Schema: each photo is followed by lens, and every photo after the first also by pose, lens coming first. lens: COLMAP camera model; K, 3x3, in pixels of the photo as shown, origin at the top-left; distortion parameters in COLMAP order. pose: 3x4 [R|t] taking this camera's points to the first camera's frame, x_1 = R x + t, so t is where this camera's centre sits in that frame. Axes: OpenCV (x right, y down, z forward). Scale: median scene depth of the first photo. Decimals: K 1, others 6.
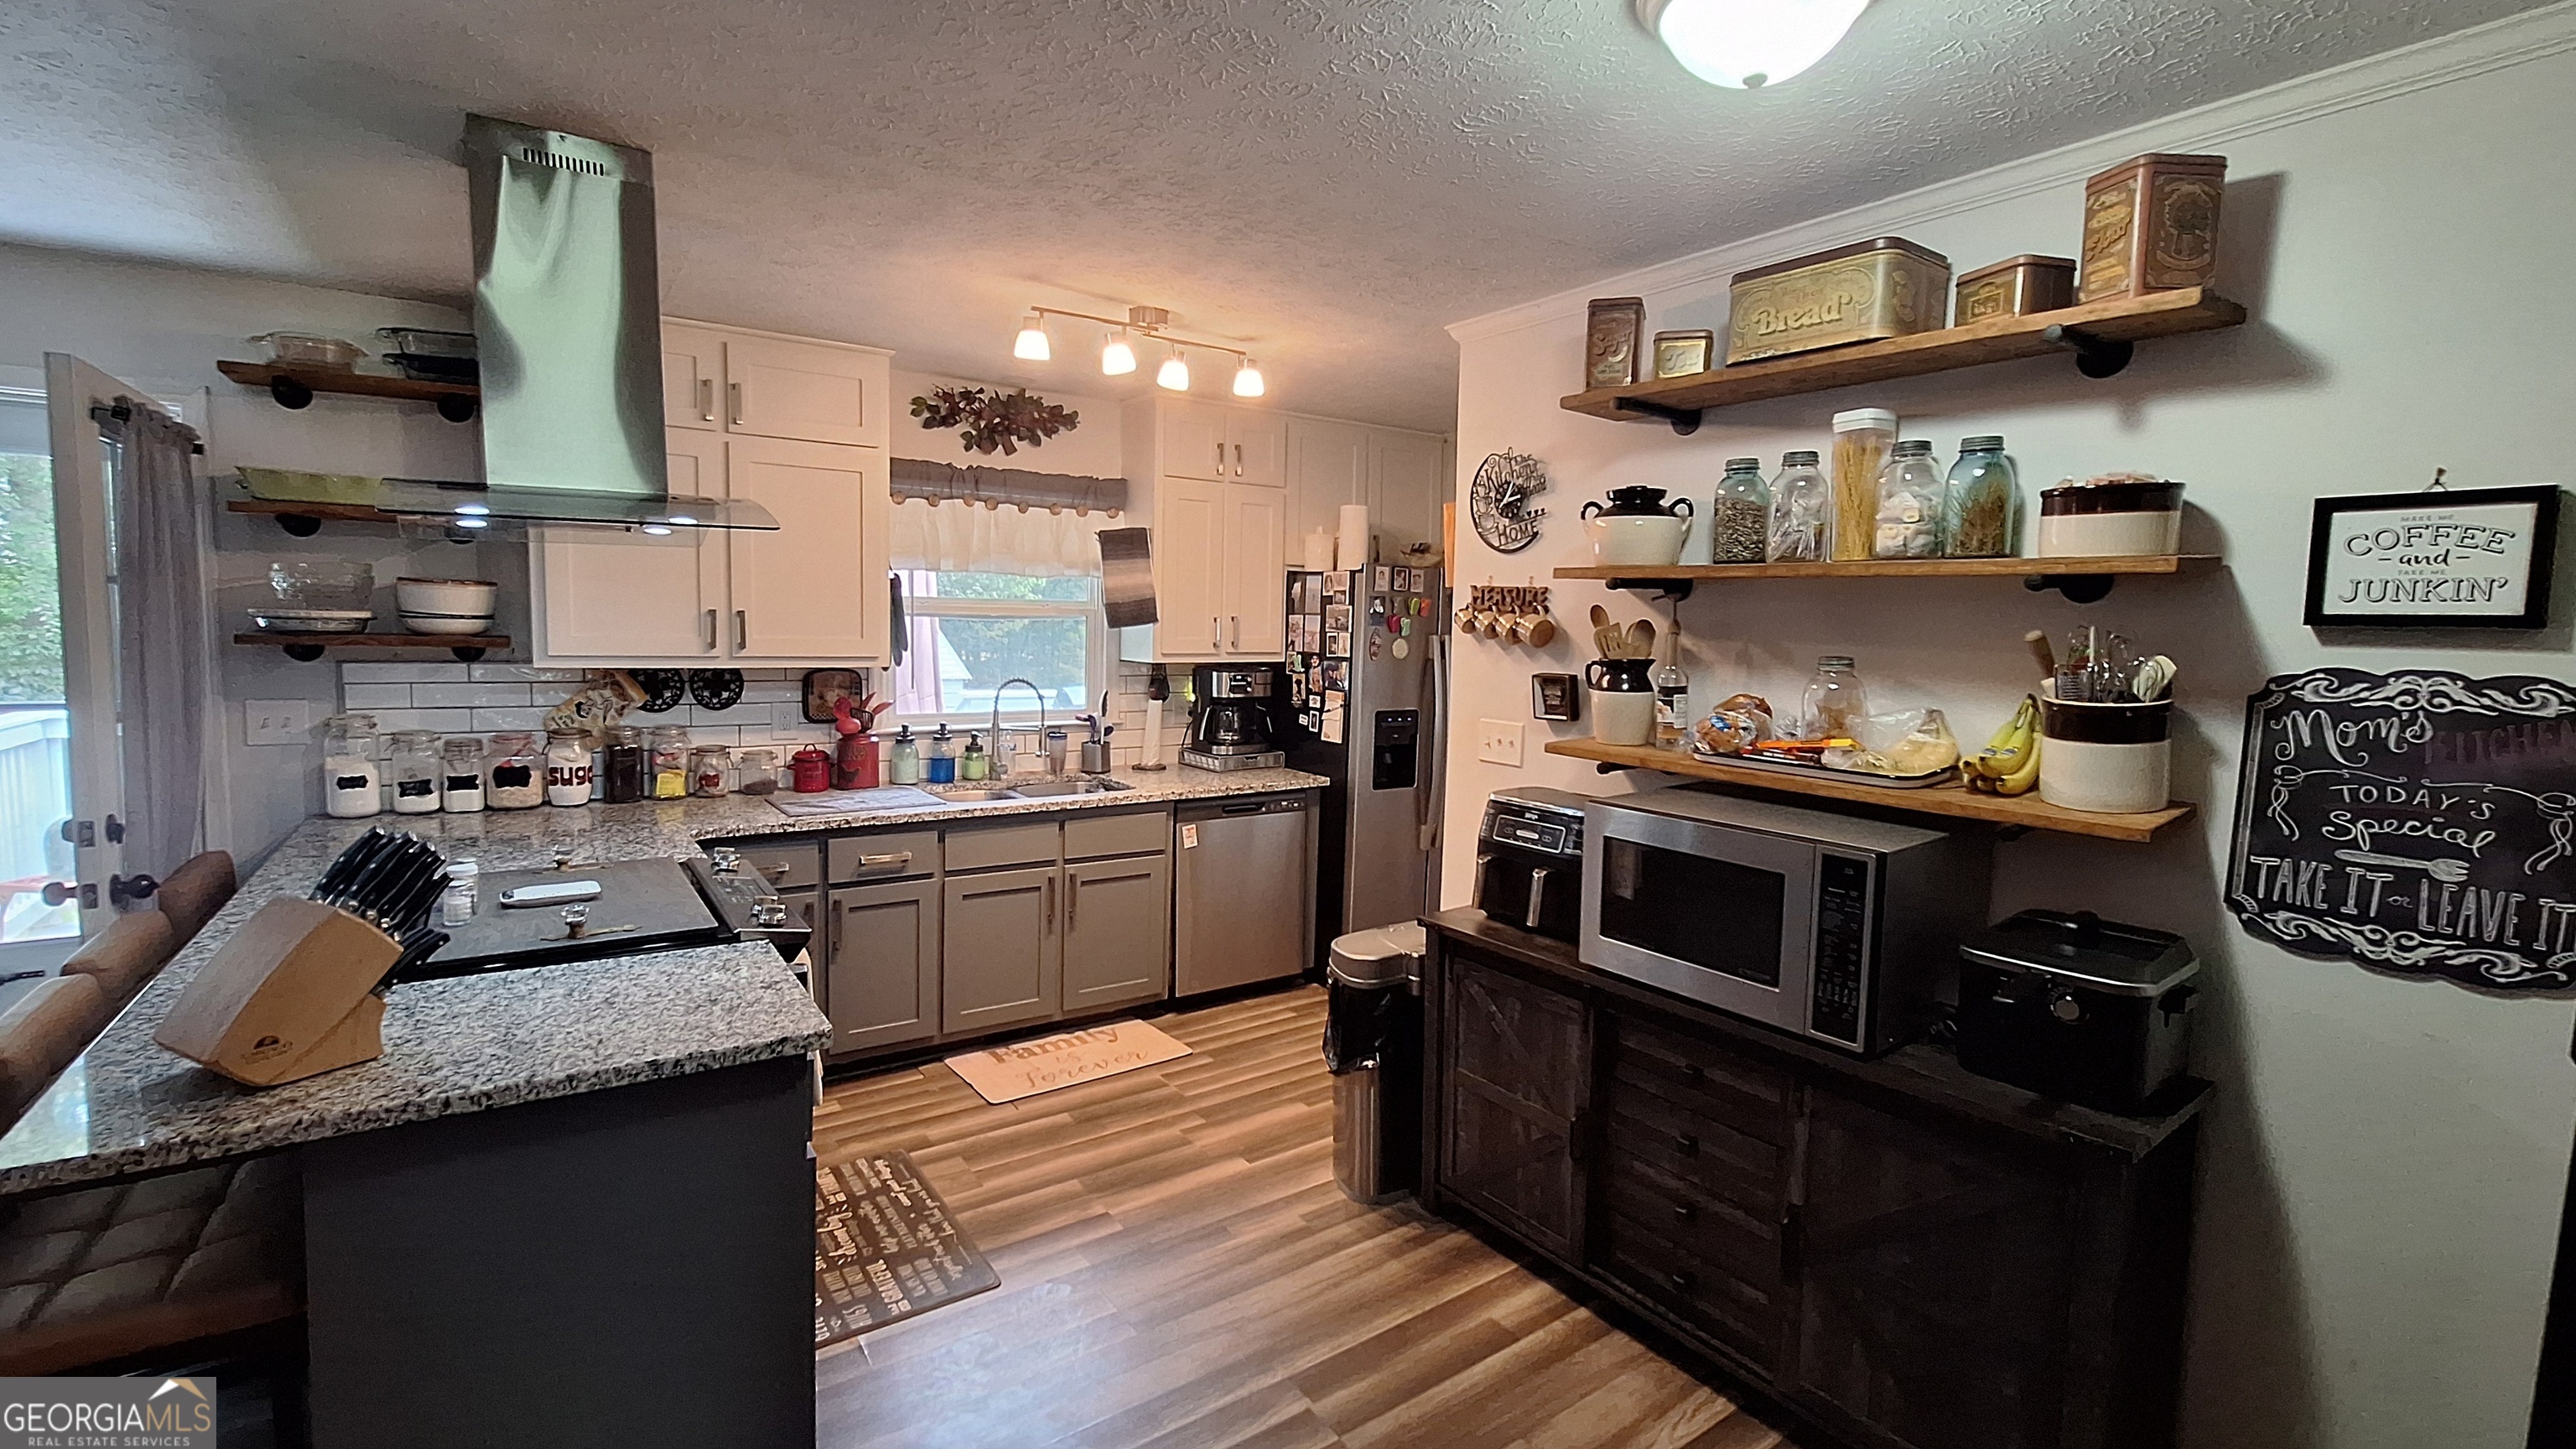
lens RADIAL K [[1090.6, 0, 1272.6], [0, 1090.6, 704.8], [0, 0, 1]] dist [-0.017674, 0.004436]
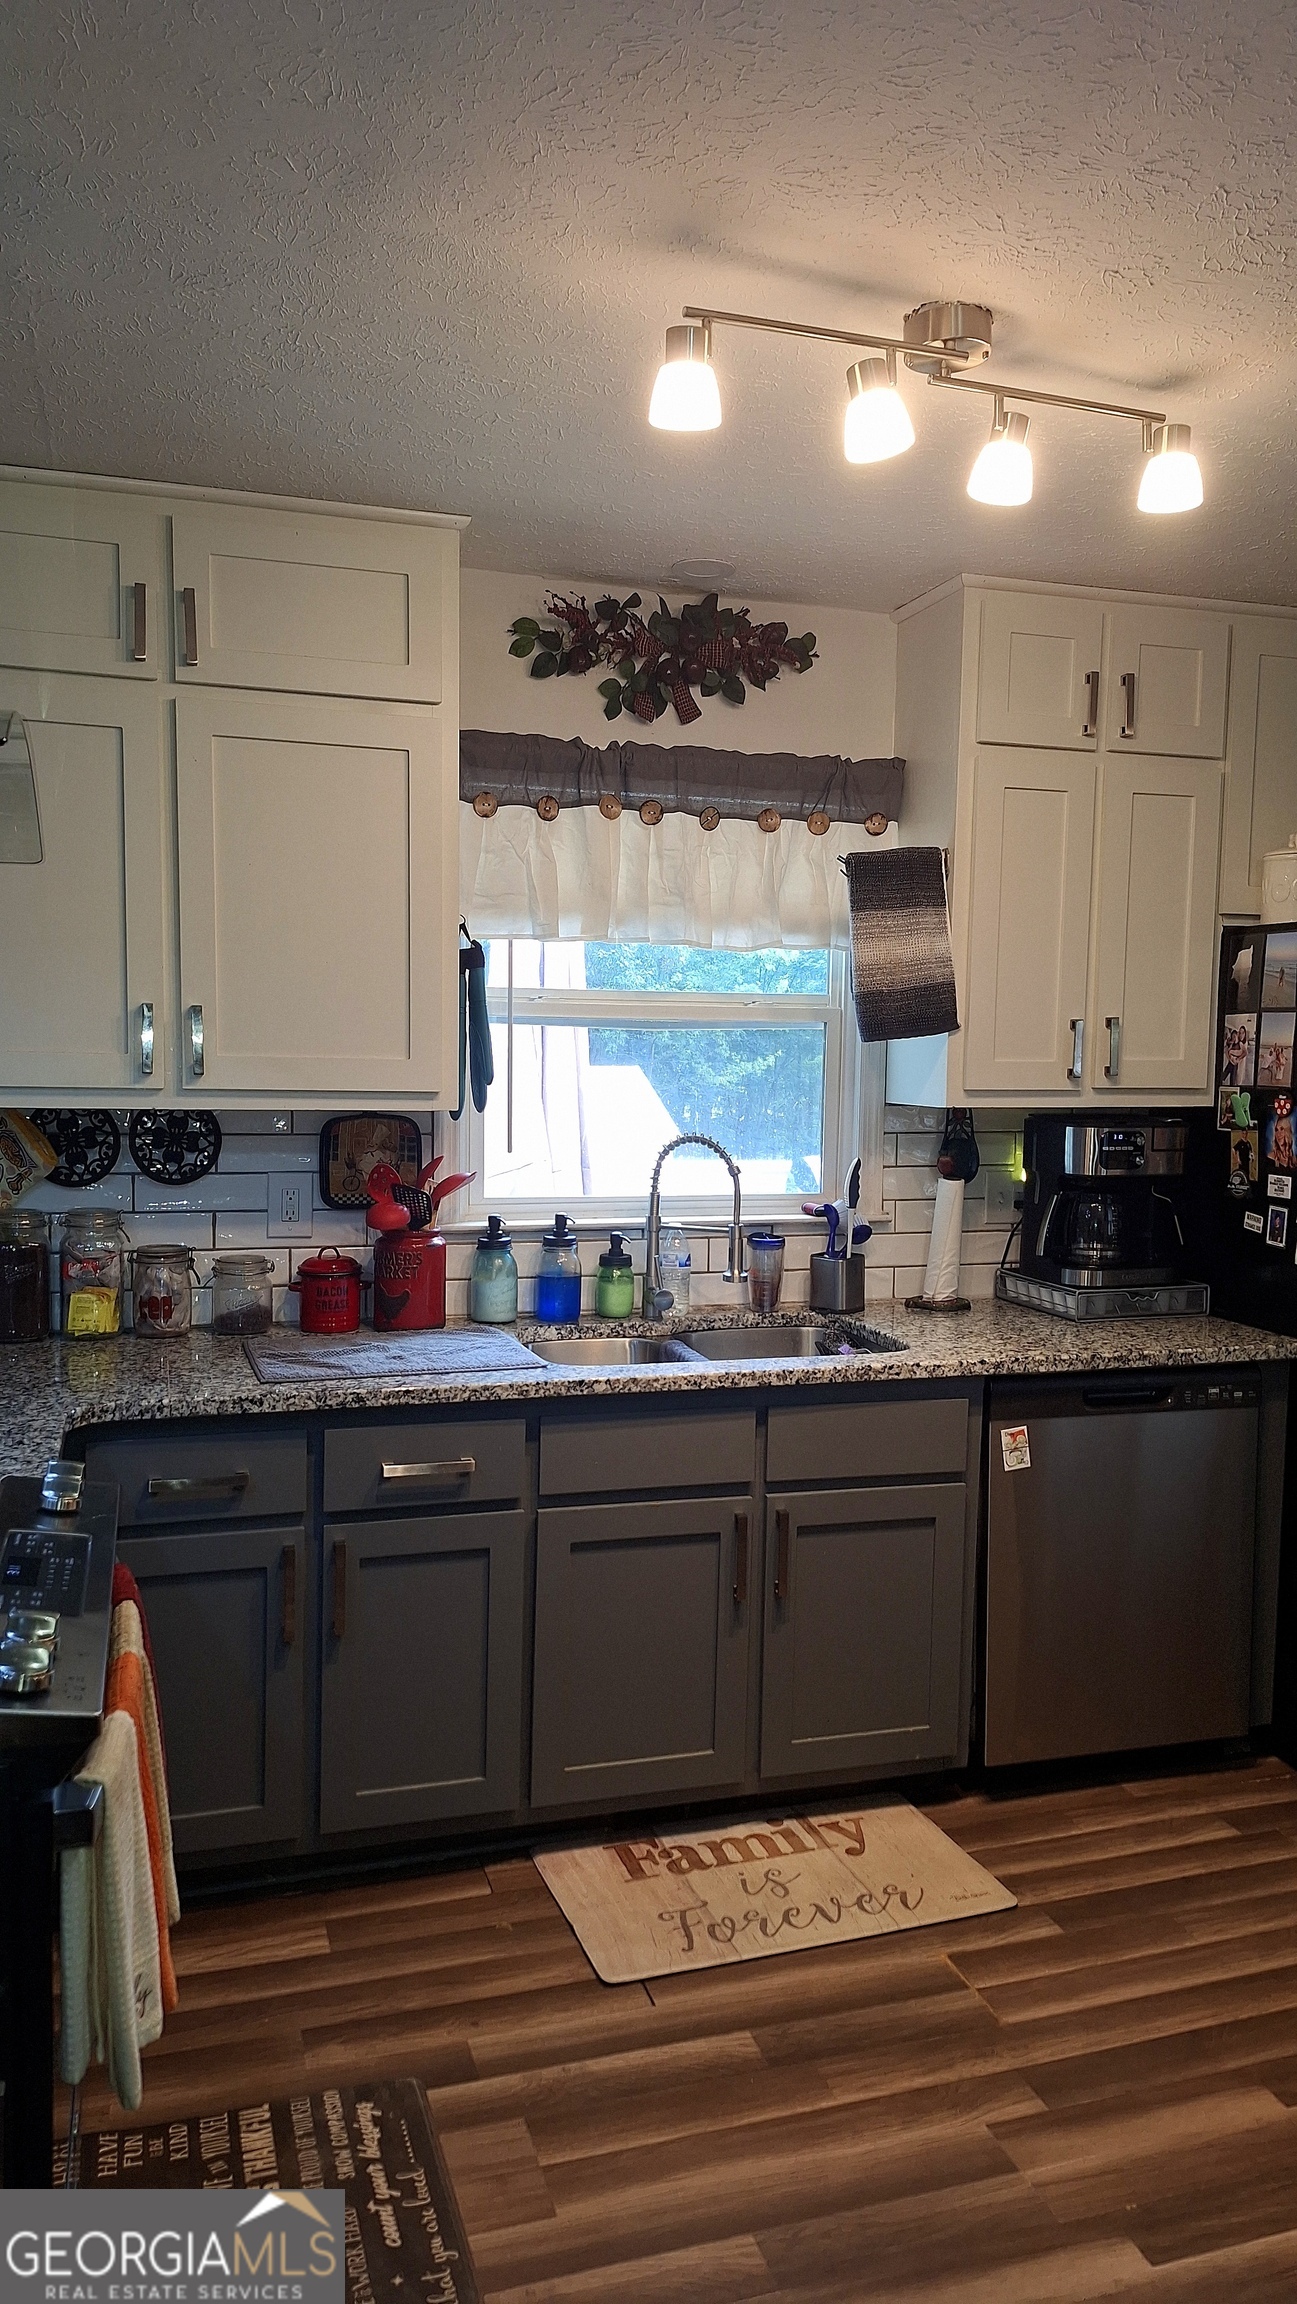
lens RADIAL K [[1584.4, 0, 651.0], [0, 1584.4, 1186.9], [0, 0, 1]] dist [0.093239, -0.082681]
pose [[0.954844, 0.016564, -0.296644, -0.023115], [-0.016180, 0.999862, 0.003749, -0.001114], [0.296666, 0.001220, 0.954981, 0.284145]]
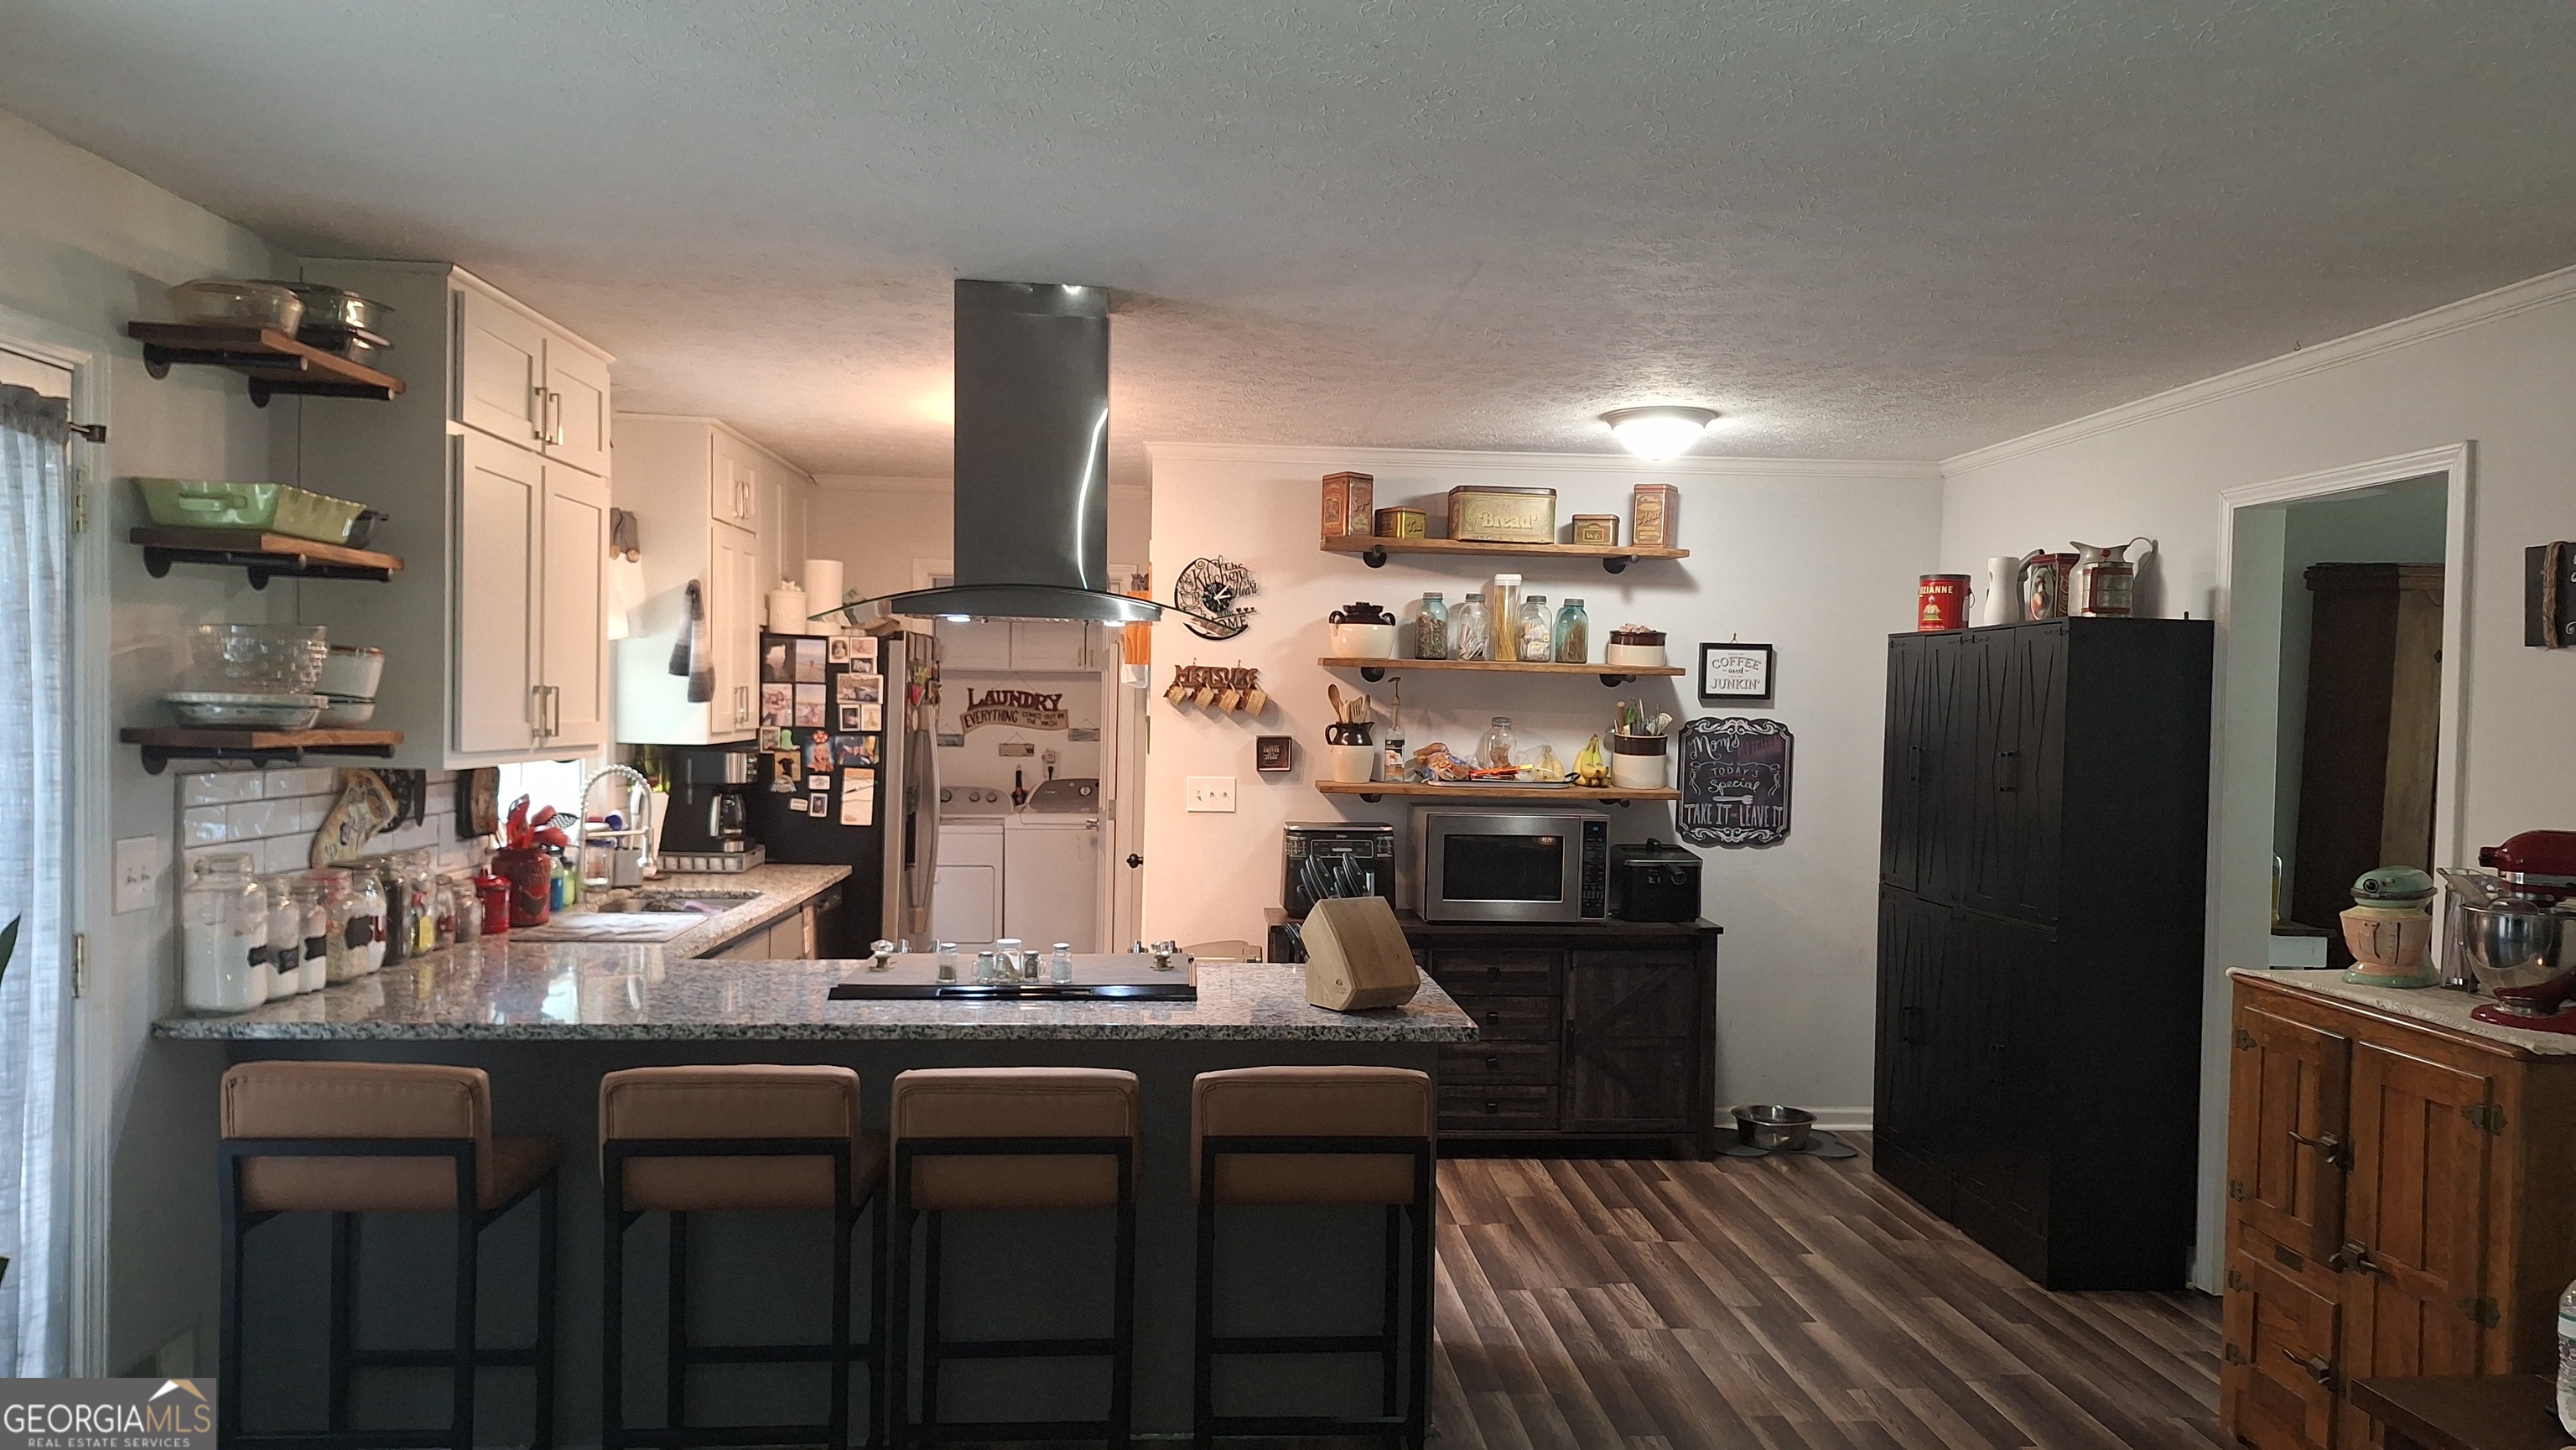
lens RADIAL K [[1771.5, 0, 1288.0], [0, 1771.5, 725.0], [0, 0, 1]] dist [0.093239, -0.082681]
pose [[0.520546, -0.023994, 0.853496, -1.280767], [0.059947, 0.998165, -0.008500, -0.018538], [-0.851726, 0.055589, 0.521030, -0.097045]]
